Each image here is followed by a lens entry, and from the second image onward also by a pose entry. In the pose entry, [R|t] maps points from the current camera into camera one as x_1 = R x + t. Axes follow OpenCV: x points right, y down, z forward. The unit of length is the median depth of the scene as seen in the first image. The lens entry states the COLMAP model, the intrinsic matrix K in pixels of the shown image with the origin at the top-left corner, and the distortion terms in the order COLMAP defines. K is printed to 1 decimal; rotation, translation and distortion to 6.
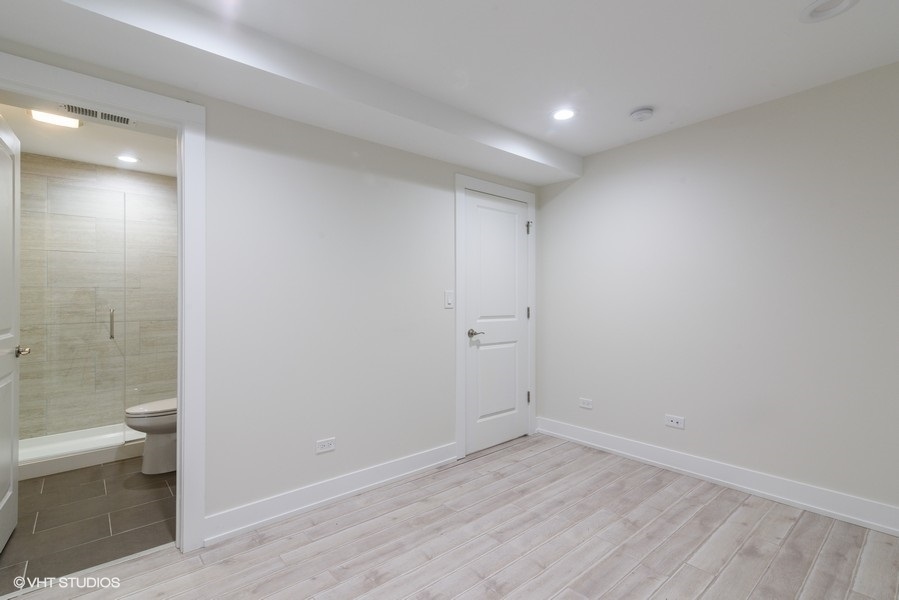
lens RADIAL K [[416.8, 0, 446.2], [0, 416.8, 297.9], [0, 0, 1]] dist [0.013871, -0.000505]
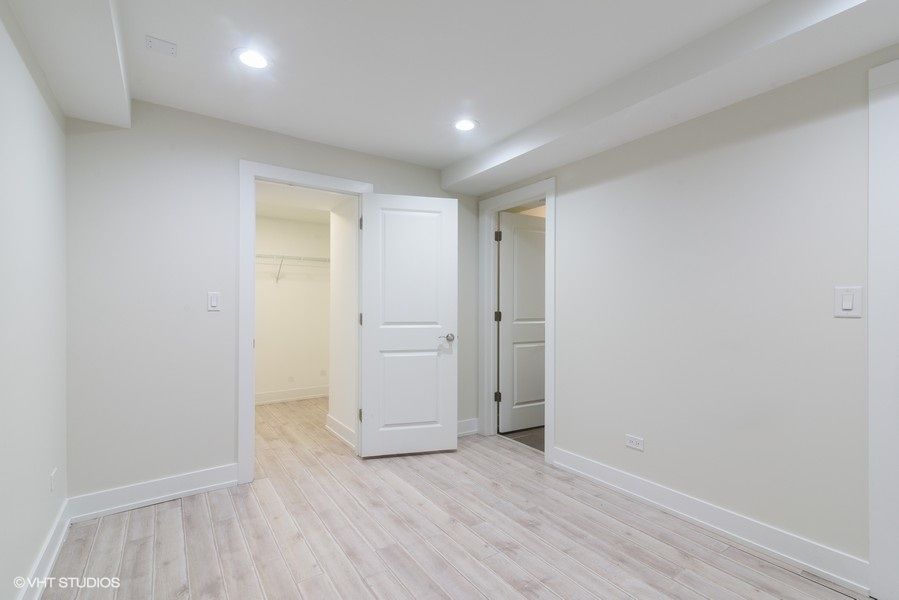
lens RADIAL K [[416.8, 0, 446.3], [0, 416.8, 305.2], [0, 0, 1]] dist [0.013871, -0.000505]
pose [[-0.115409, -0.003030, -0.993313, 0.937867], [0.004178, 0.999985, -0.003535, 0.011869], [0.993309, -0.004559, -0.115395, 0.755587]]
